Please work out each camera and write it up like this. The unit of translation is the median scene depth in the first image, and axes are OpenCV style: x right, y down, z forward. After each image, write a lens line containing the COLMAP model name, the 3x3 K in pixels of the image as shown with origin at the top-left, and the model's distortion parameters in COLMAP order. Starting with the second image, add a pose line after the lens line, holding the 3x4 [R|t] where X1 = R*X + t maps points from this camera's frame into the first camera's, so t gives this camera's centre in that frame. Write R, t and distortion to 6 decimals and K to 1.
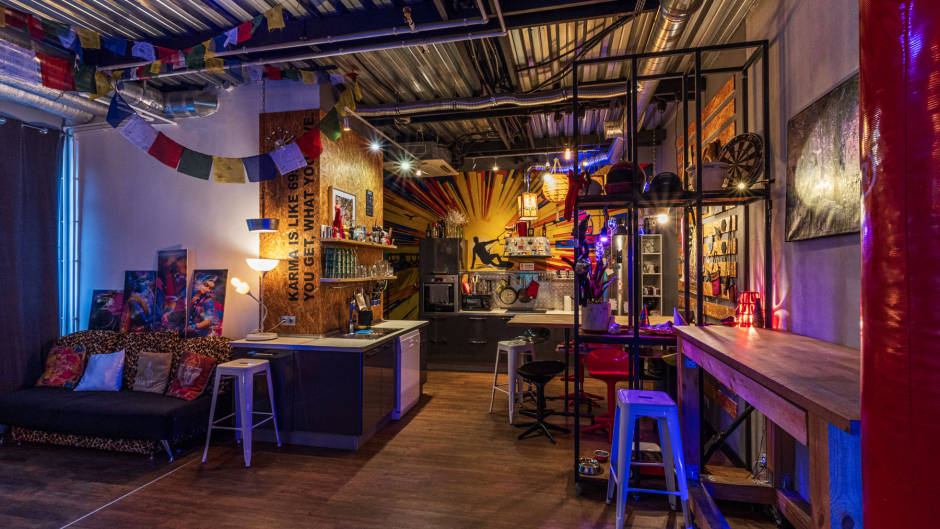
lens RADIAL K [[447.8, 0, 471.0], [0, 447.8, 263.3], [0, 0, 1]] dist [0.002711, -0.000728]
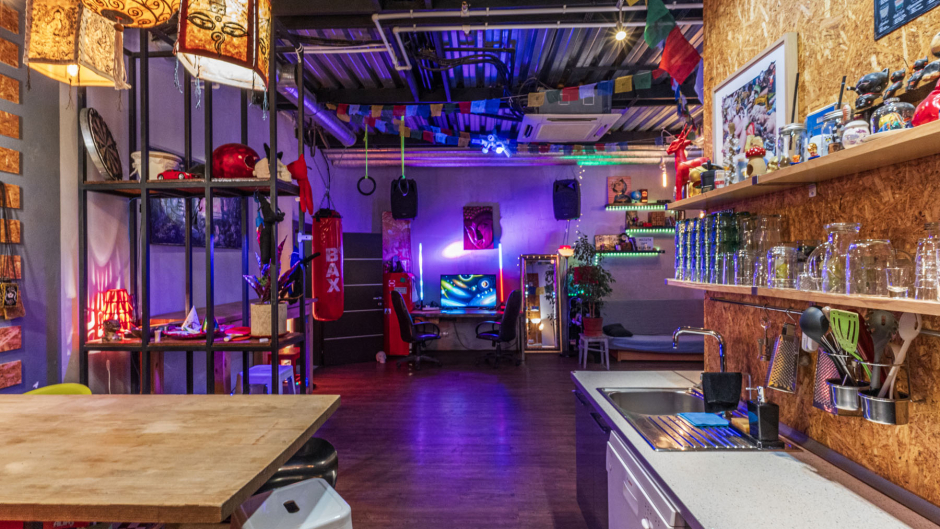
lens RADIAL K [[447.8, 0, 470.6], [0, 447.8, 263.5], [0, 0, 1]] dist [0.002711, -0.000728]
pose [[-0.983194, 0.007086, -0.182427, 0.037344], [0.009440, 0.999883, -0.012042, 0.018602], [0.182321, -0.013561, -0.983146, 1.424022]]
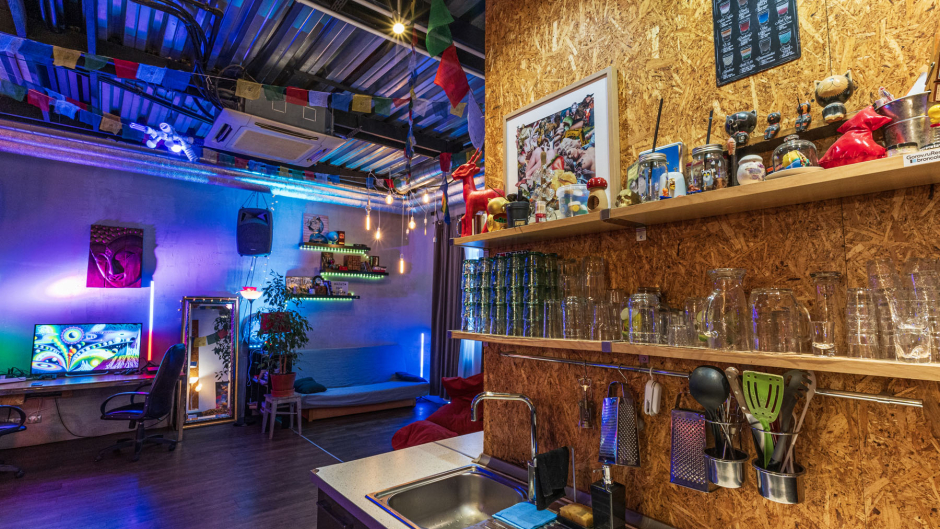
lens RADIAL K [[447.8, 0, 470.2], [0, 447.8, 263.9], [0, 0, 1]] dist [0.002711, -0.000728]
pose [[-0.624713, -0.078388, -0.776910, 0.037298], [0.006243, 0.994415, -0.105354, 0.014641], [0.780830, -0.070666, -0.620735, 1.232385]]
